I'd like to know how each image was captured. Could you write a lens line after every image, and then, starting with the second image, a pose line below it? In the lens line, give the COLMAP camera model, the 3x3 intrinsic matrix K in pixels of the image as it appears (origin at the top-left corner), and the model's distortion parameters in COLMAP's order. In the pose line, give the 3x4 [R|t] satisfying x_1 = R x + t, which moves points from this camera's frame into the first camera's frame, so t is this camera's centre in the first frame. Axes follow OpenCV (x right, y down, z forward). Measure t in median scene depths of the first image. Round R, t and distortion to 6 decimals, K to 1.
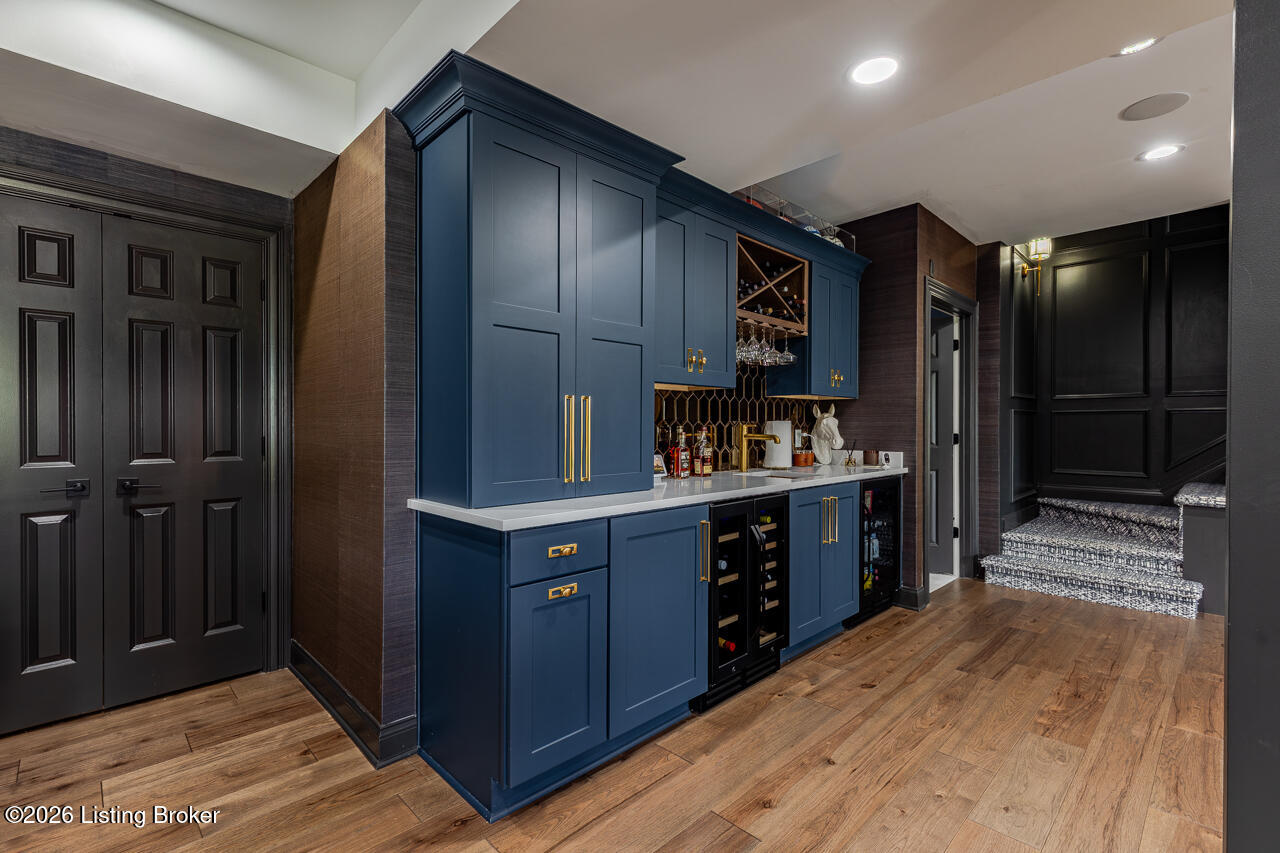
lens RADIAL K [[580.2, 0, 646.3], [0, 580.2, 428.0], [0, 0, 1]] dist [0.004220, -0.000492]
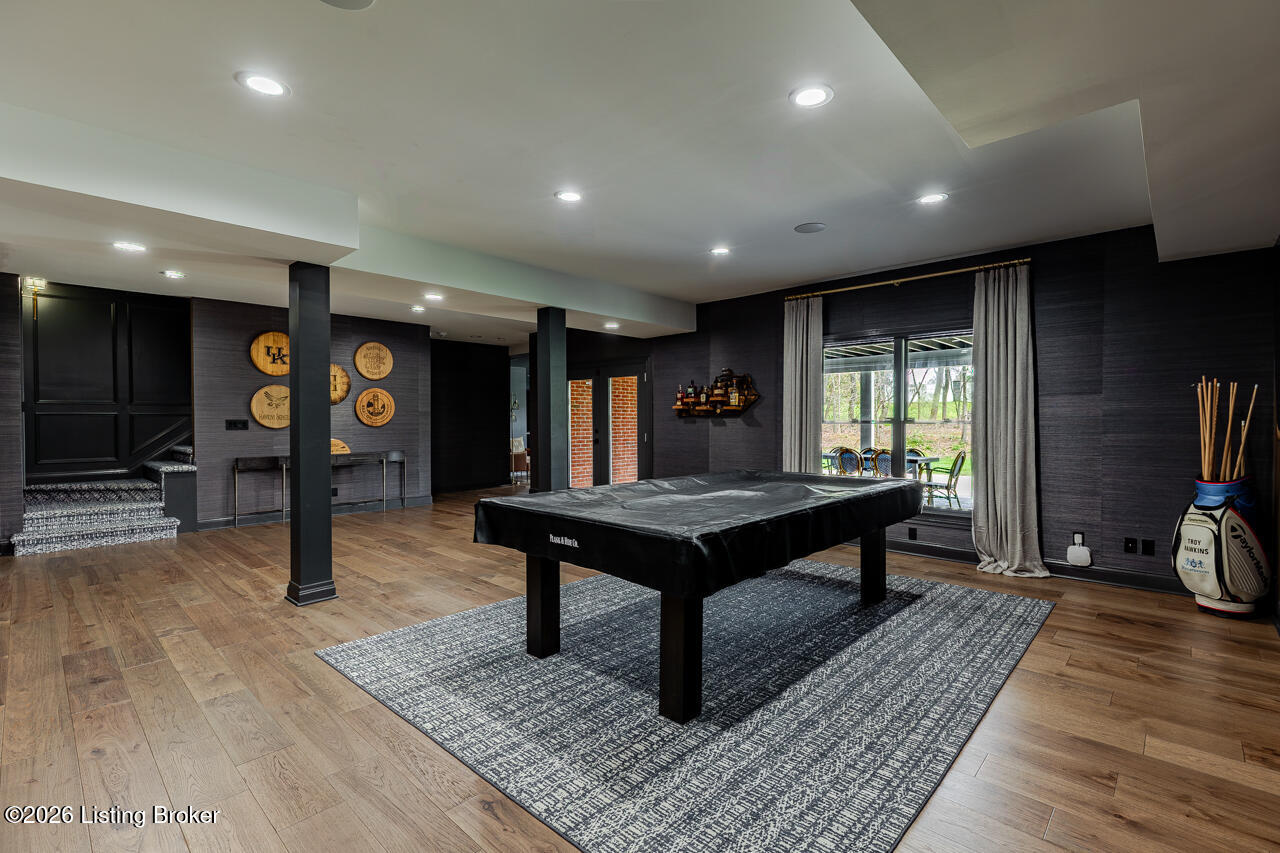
lens RADIAL K [[580.2, 0, 646.3], [0, 580.2, 428.0], [0, 0, 1]] dist [0.004220, -0.000492]
pose [[-0.036161, -0.017511, 0.999193, -0.716651], [0.003053, 0.999840, 0.017632, -0.019472], [-0.999341, 0.003688, -0.036101, -0.289910]]
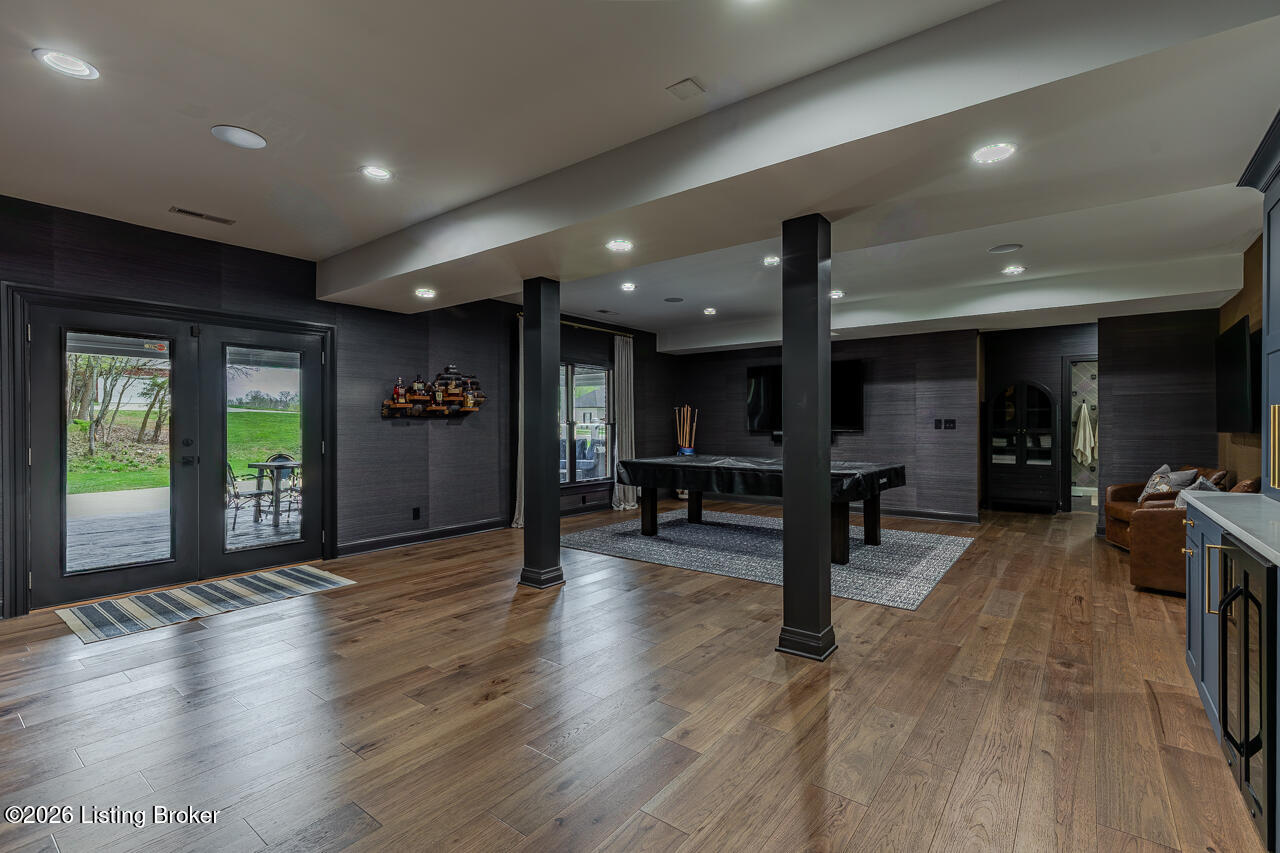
lens RADIAL K [[580.2, 0, 646.3], [0, 580.2, 428.0], [0, 0, 1]] dist [0.004220, -0.000492]
pose [[-0.990641, -0.003388, -0.136450, 0.602042], [-0.004217, 0.999974, 0.005788, -0.008153], [0.136427, 0.006310, -0.990630, 0.972411]]
